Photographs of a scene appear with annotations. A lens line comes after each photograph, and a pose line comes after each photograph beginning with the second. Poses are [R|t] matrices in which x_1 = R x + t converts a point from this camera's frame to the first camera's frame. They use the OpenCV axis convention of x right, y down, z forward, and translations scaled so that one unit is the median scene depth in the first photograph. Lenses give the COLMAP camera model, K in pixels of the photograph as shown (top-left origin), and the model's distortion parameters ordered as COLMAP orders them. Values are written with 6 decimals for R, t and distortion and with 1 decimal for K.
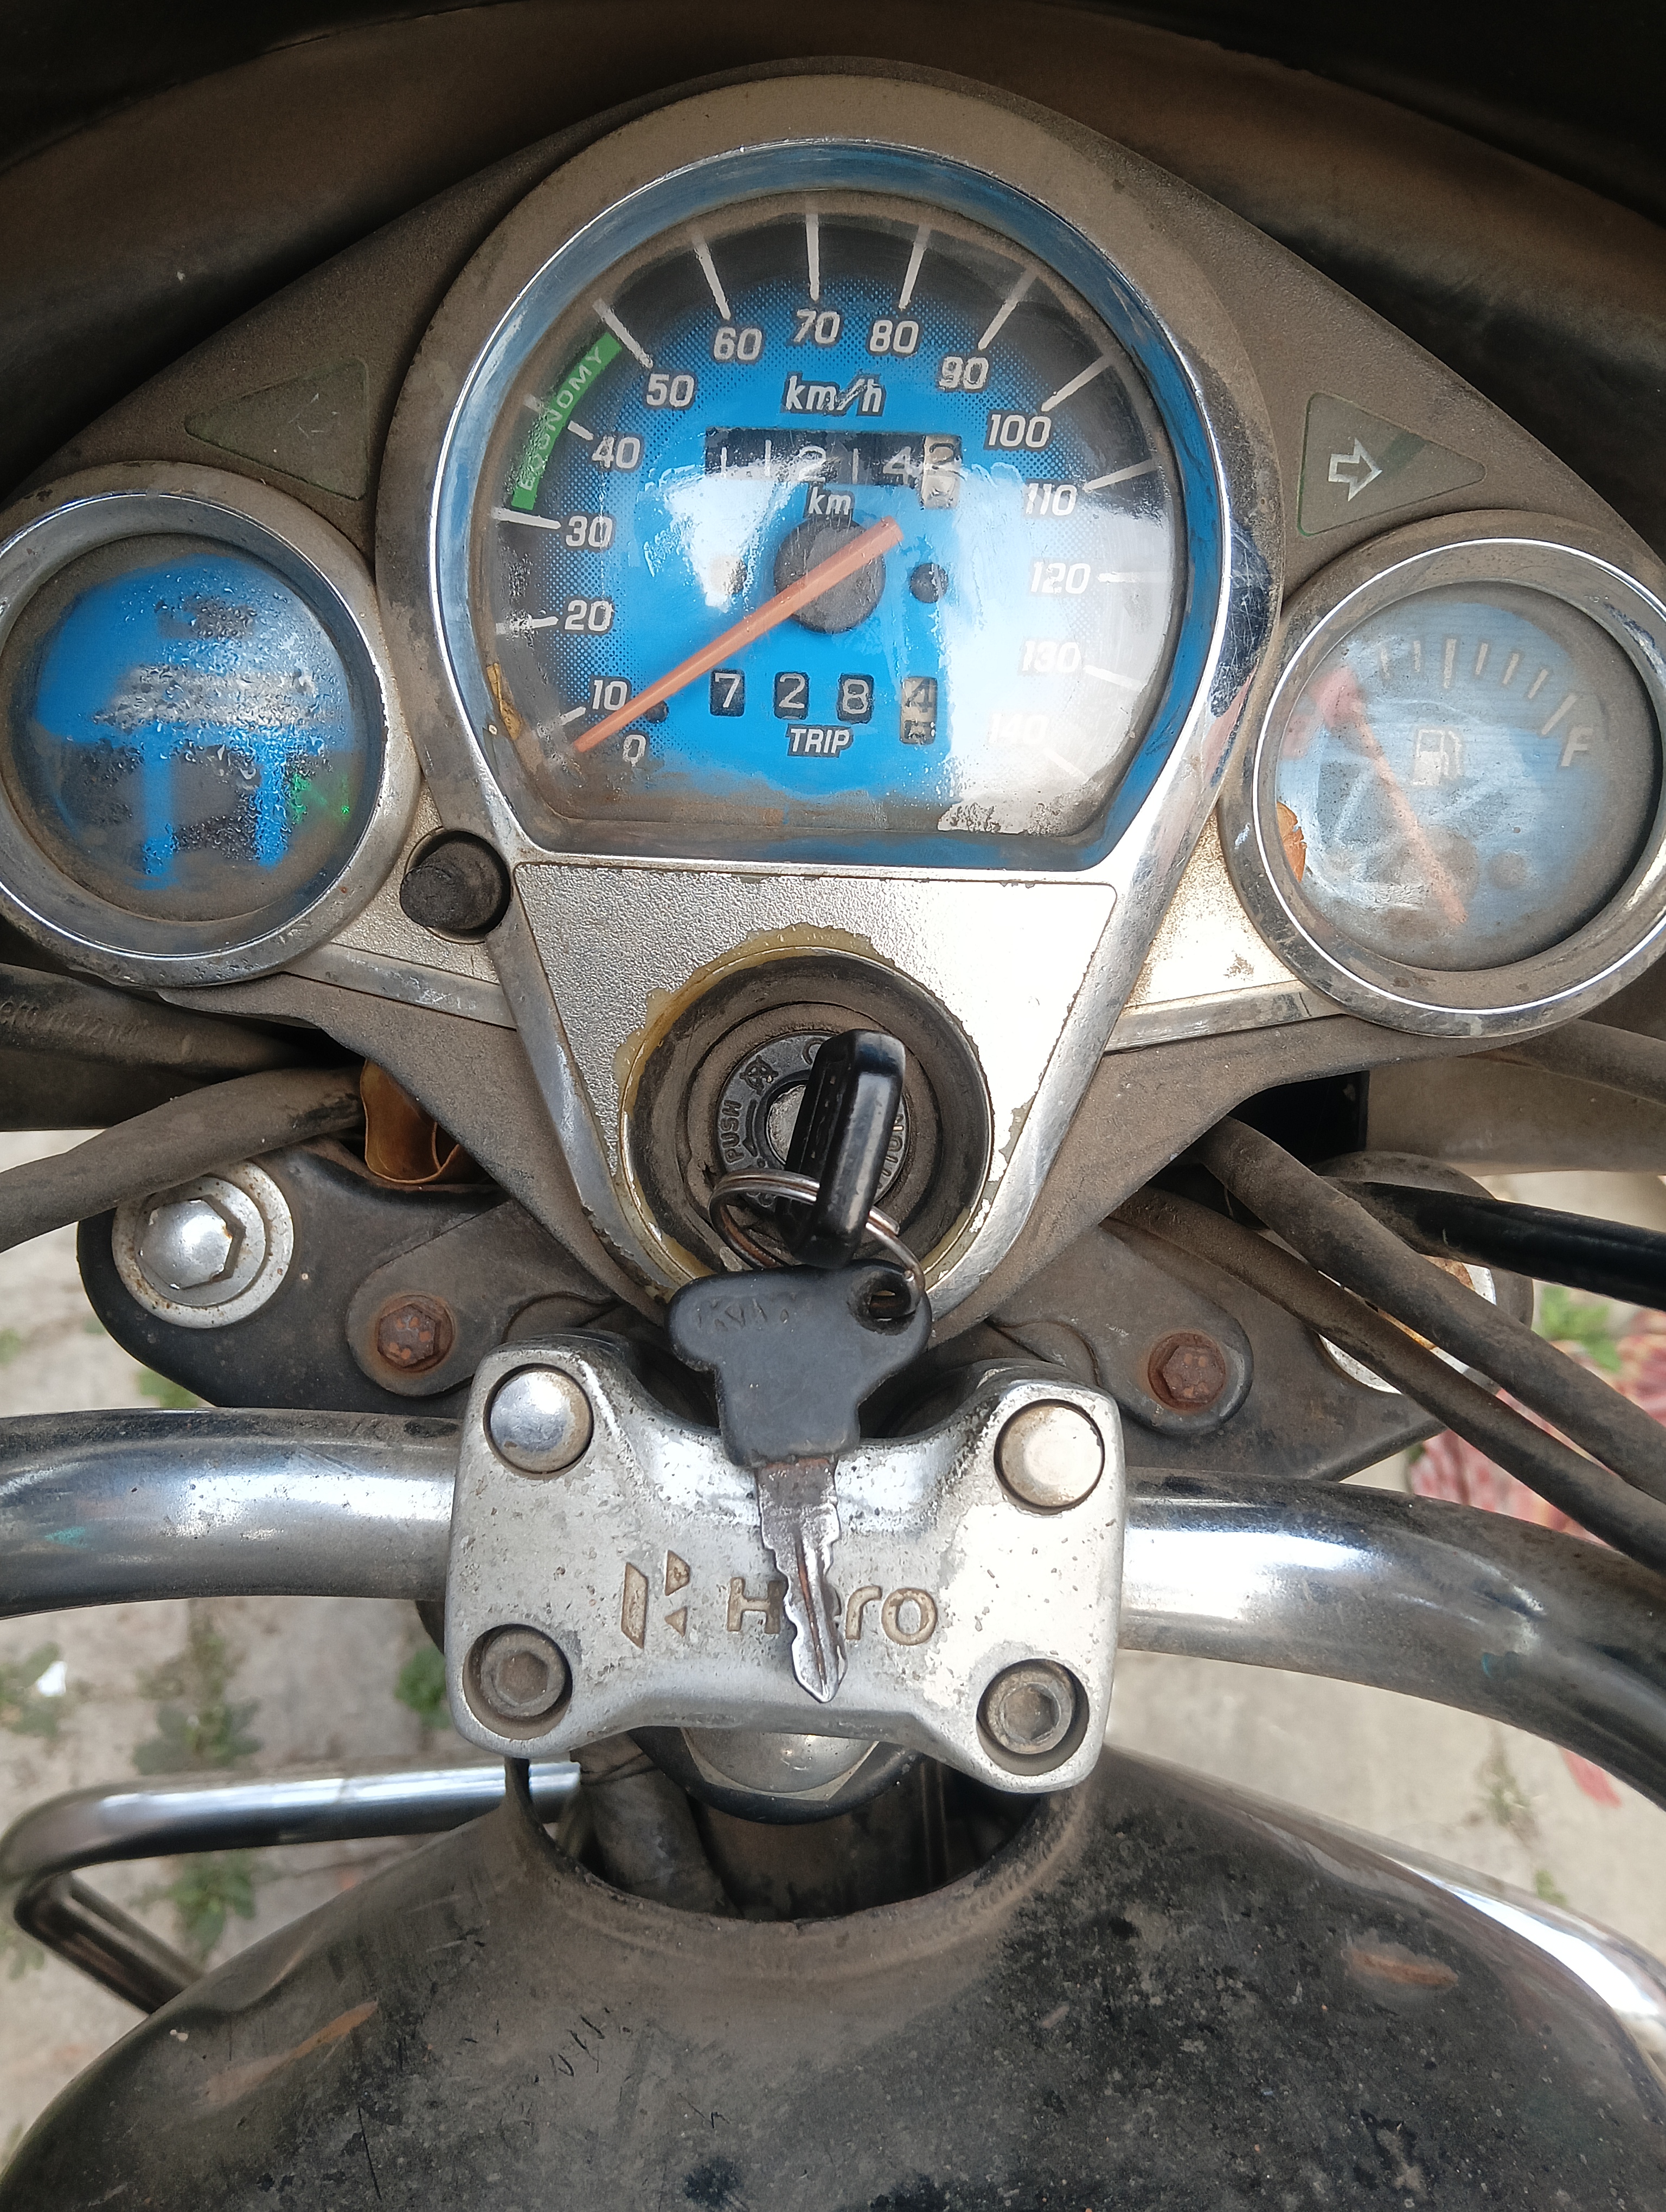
lens RADIAL K [[1826.8, 0, 822.7], [0, 1826.8, 1125.0], [0, 0, 1]] dist [0.072991, -0.239324]
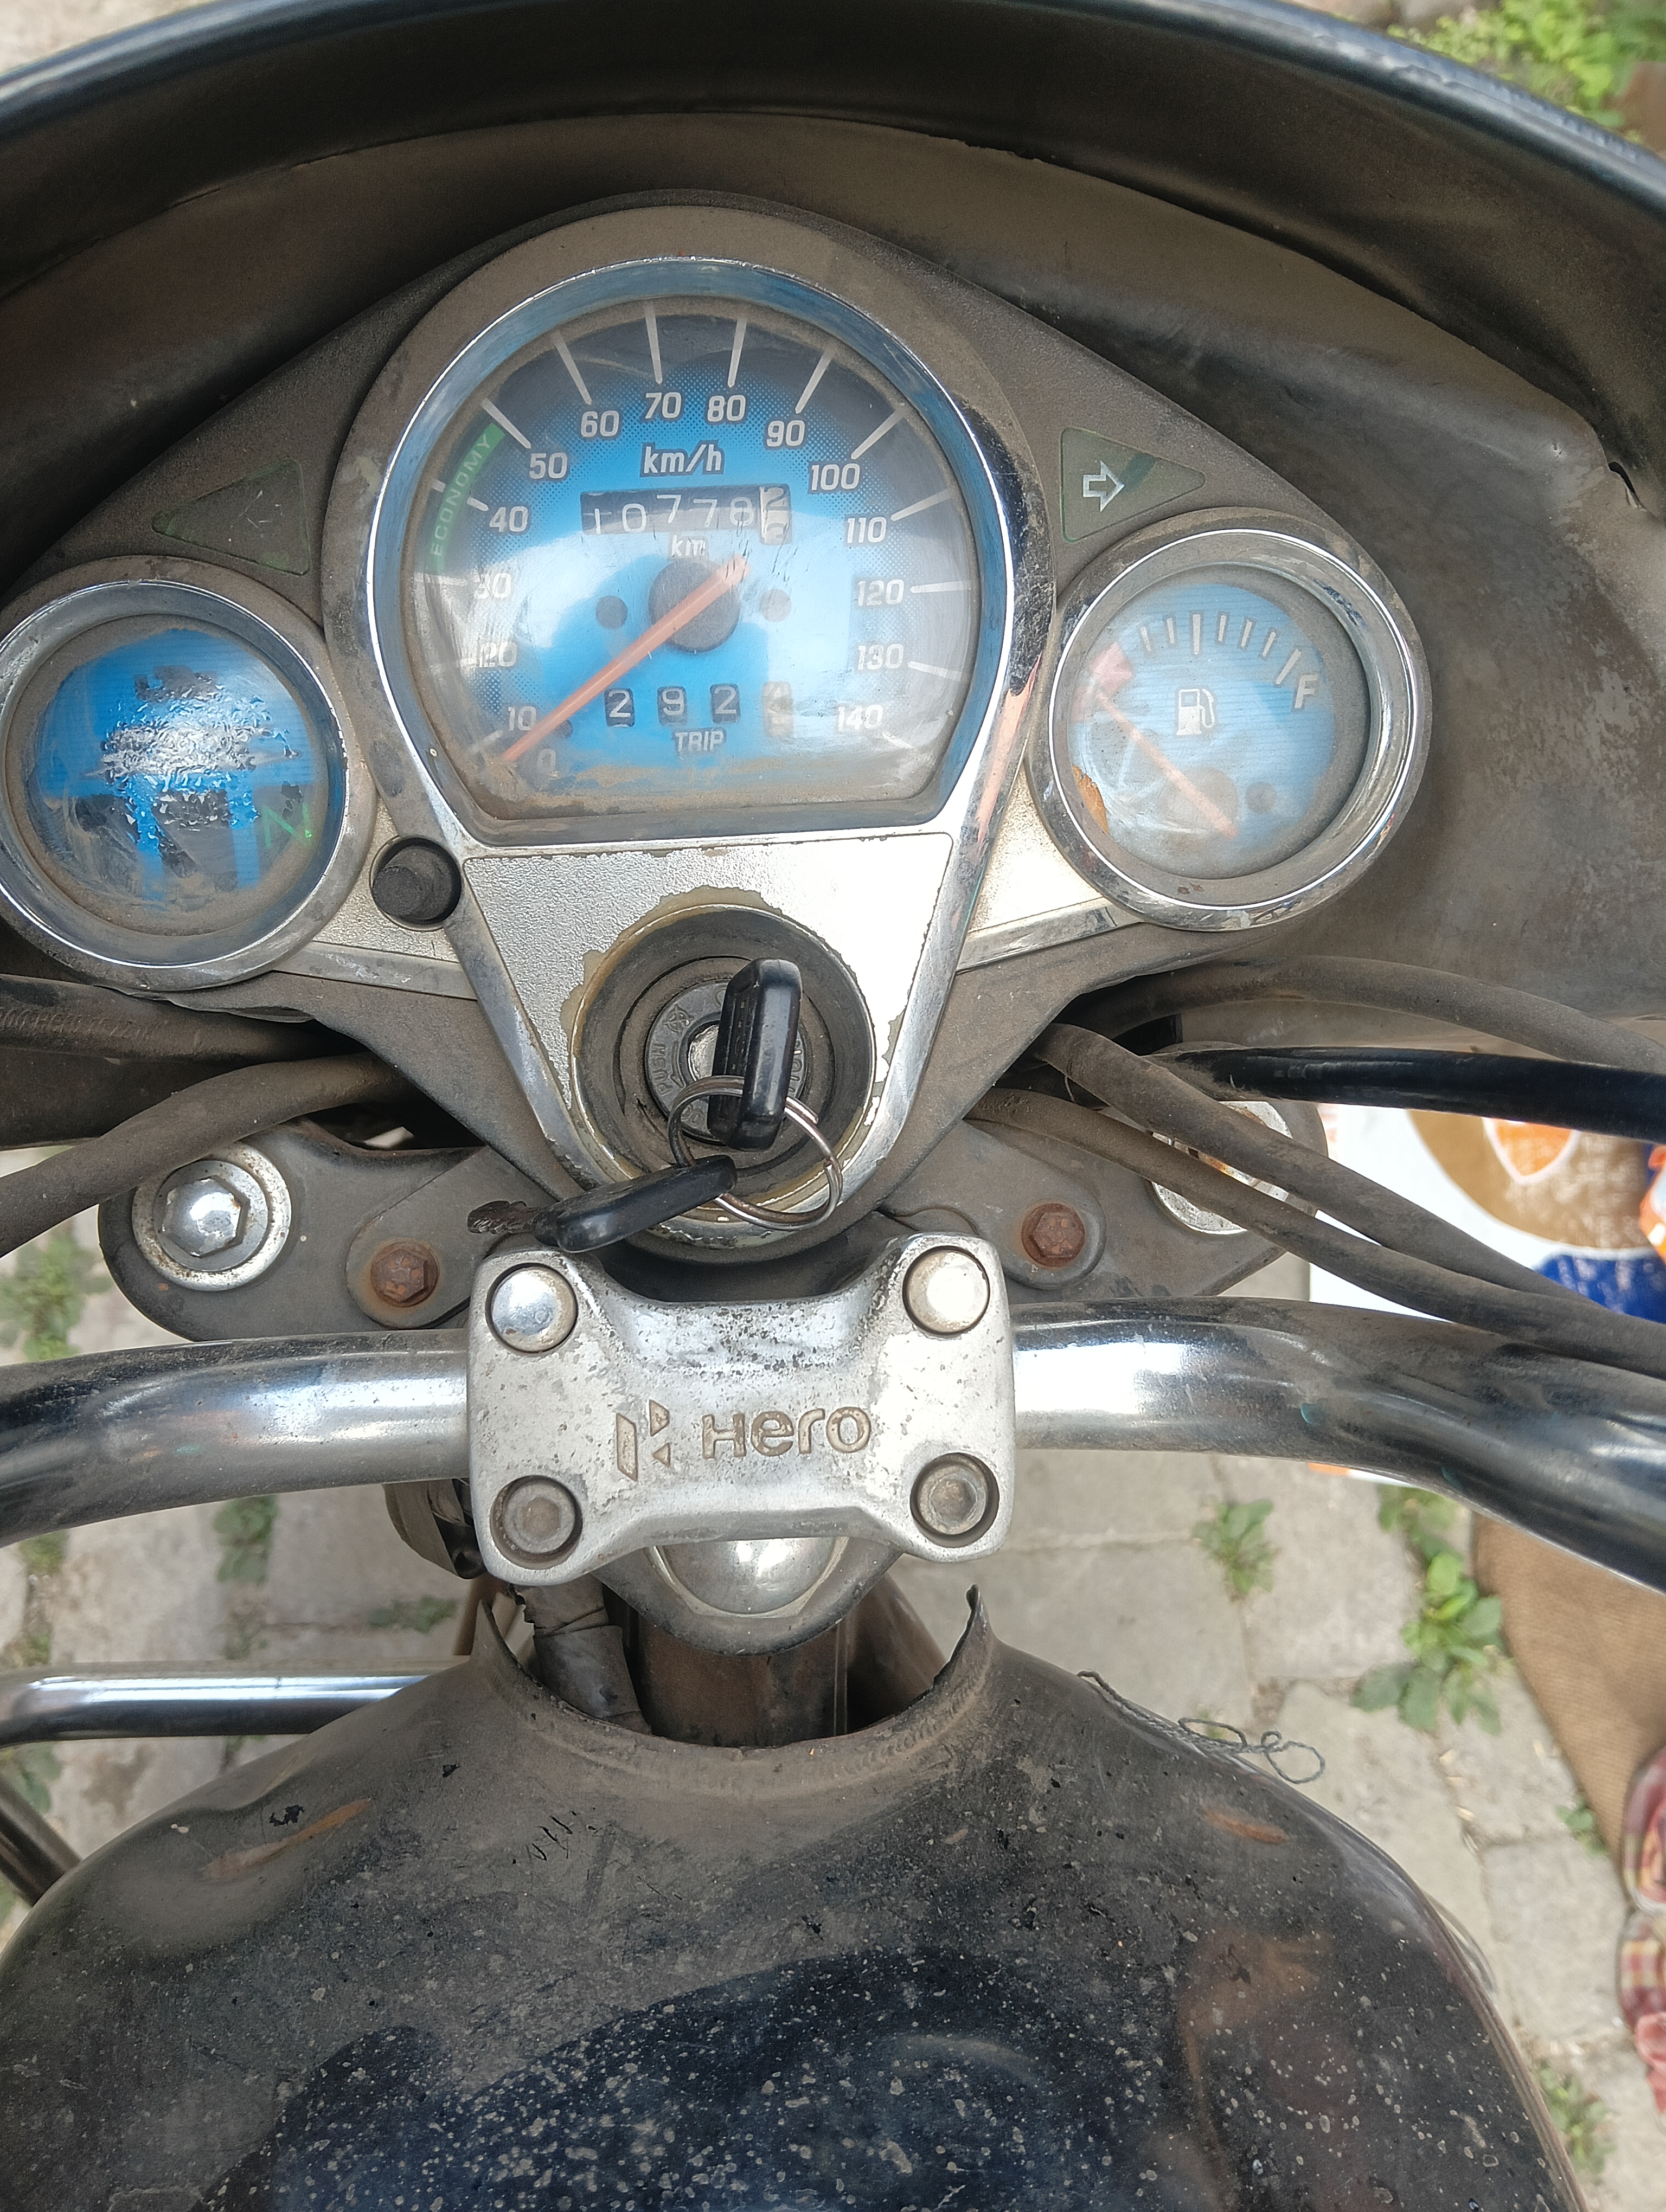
lens RADIAL K [[1826.8, 0, 846.0], [0, 1826.8, 1128.3], [0, 0, 1]] dist [0.072991, -0.239324]
pose [[0.991424, -0.103860, 0.079321, -0.029528], [0.104948, 0.994431, -0.009670, 0.071024], [-0.077875, 0.017912, 0.996802, -0.225434]]
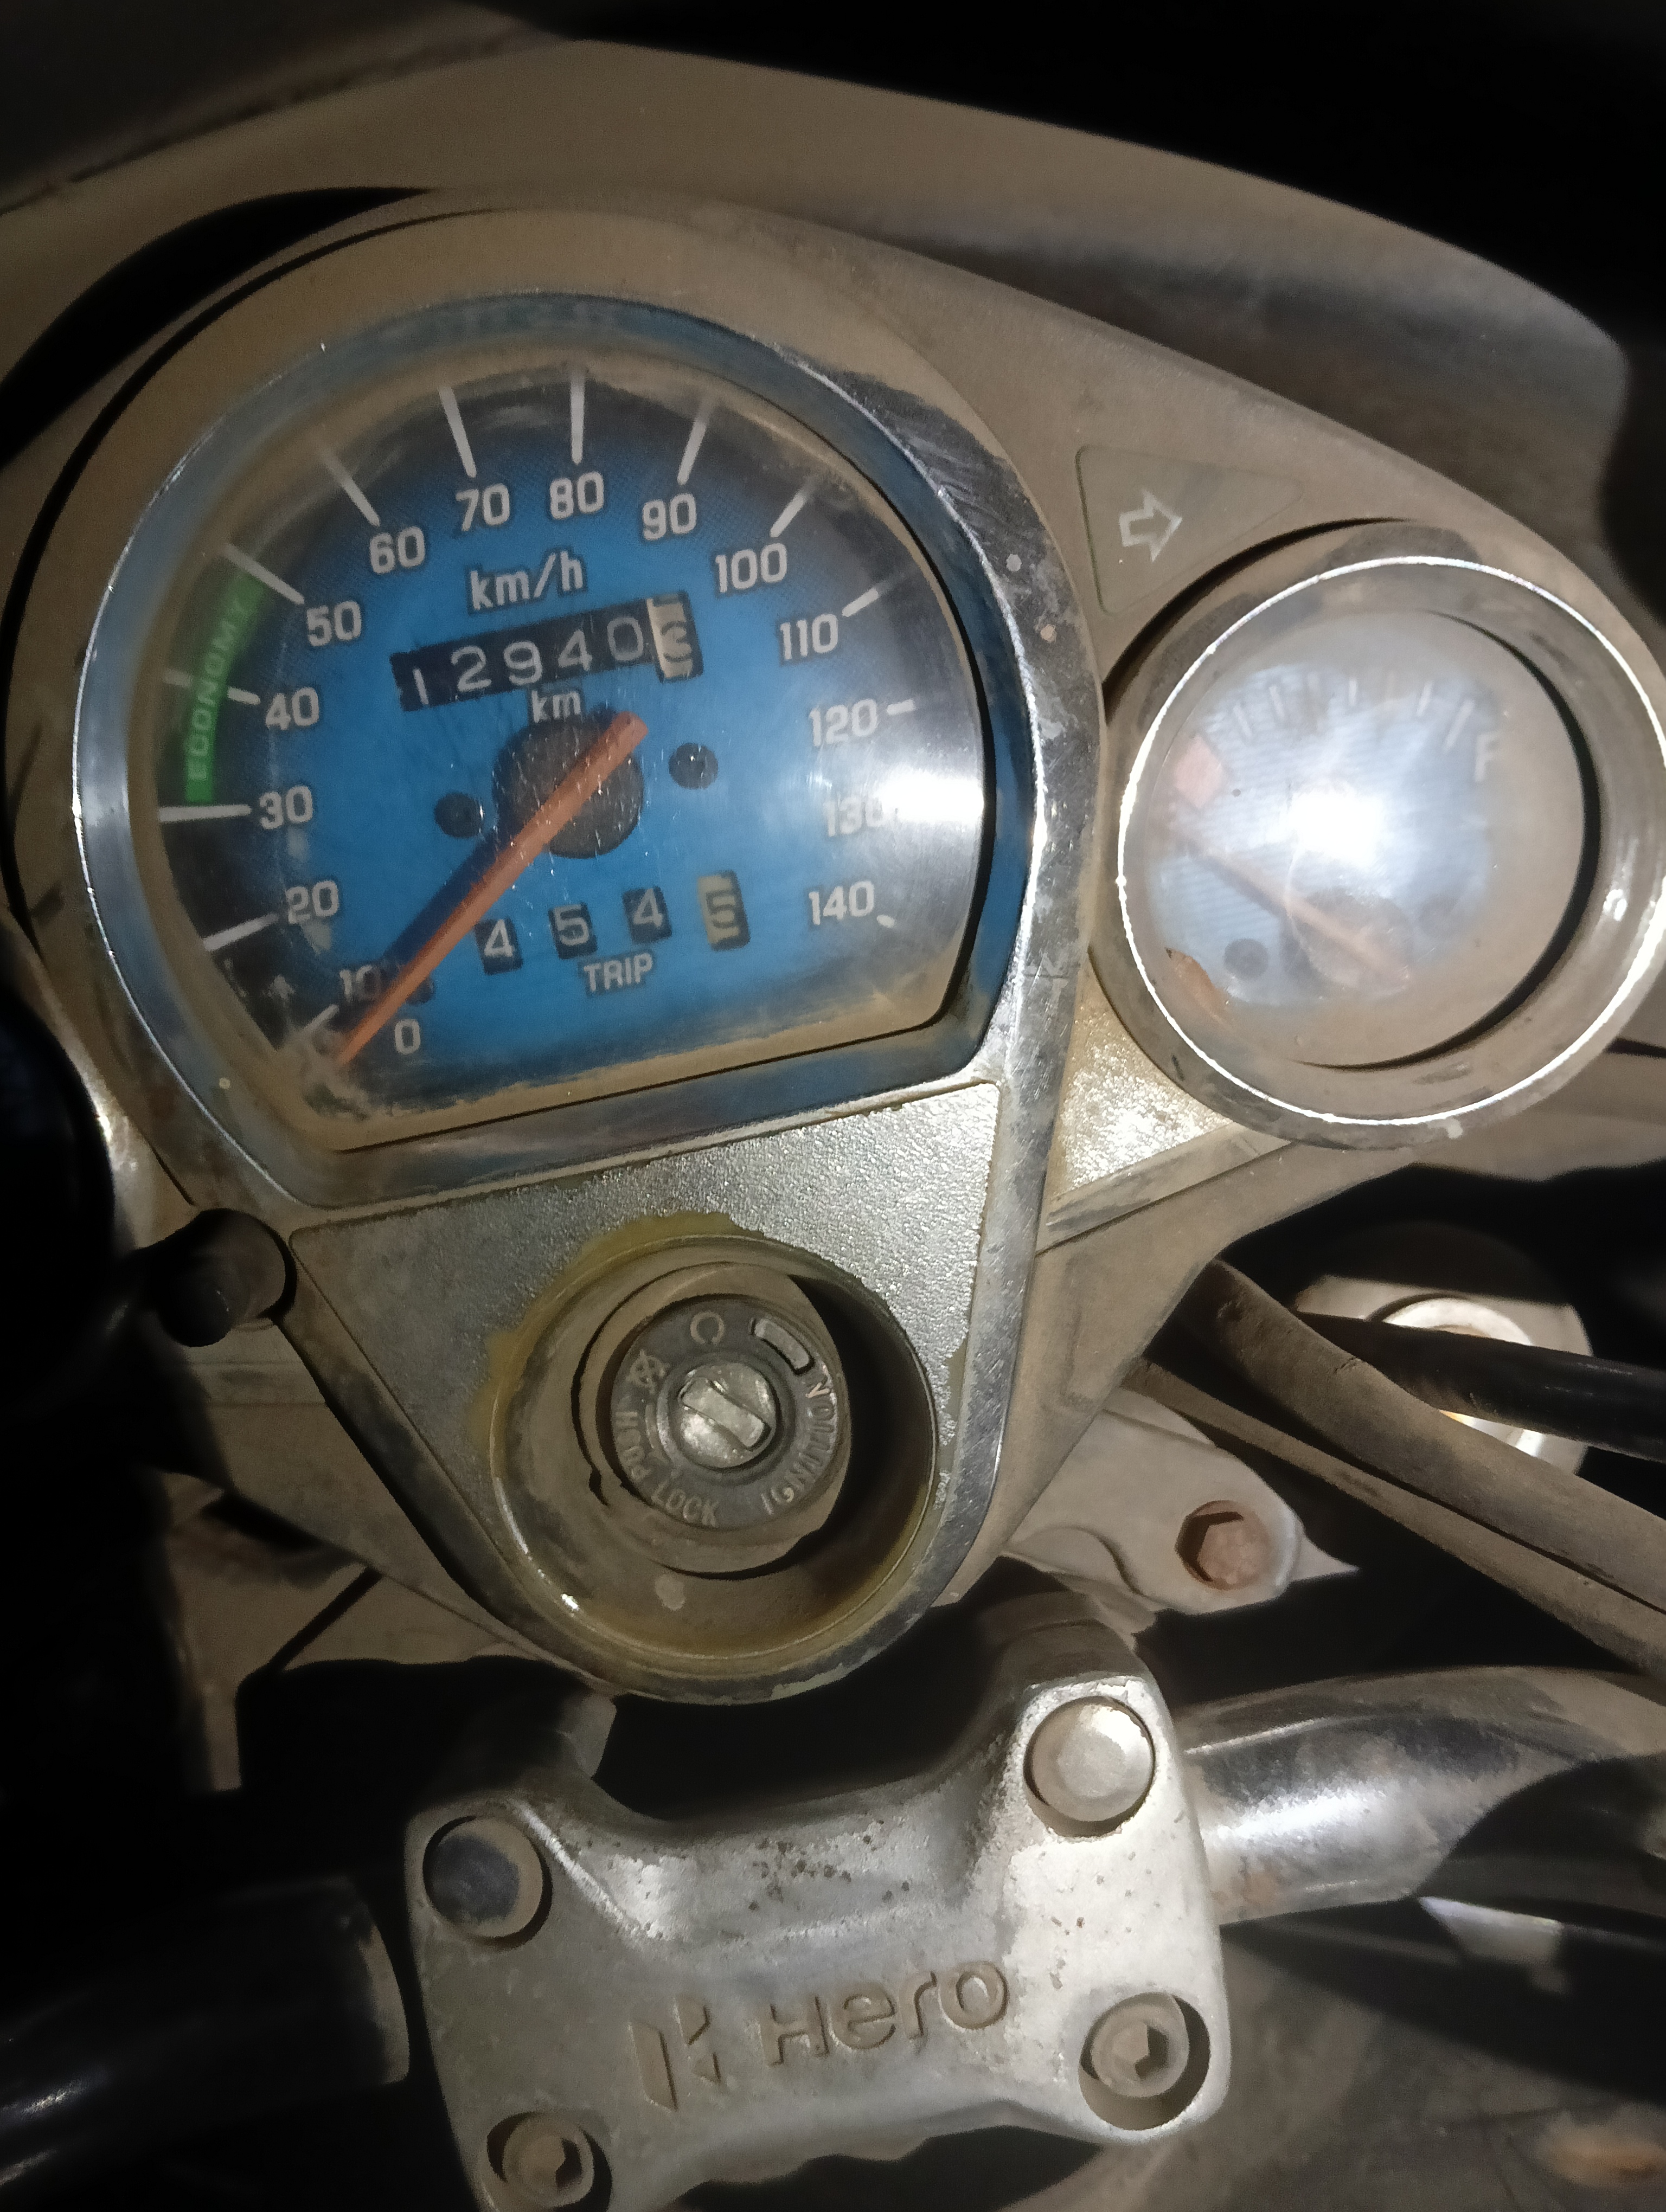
lens RADIAL K [[1826.8, 0, 838.1], [0, 1826.8, 1120.9], [0, 0, 1]] dist [0.072991, -0.239324]
pose [[0.967826, -0.251397, 0.010618, 0.073249], [0.251032, 0.967586, 0.027554, -0.148132], [-0.017200, -0.024002, 0.999564, 0.159043]]
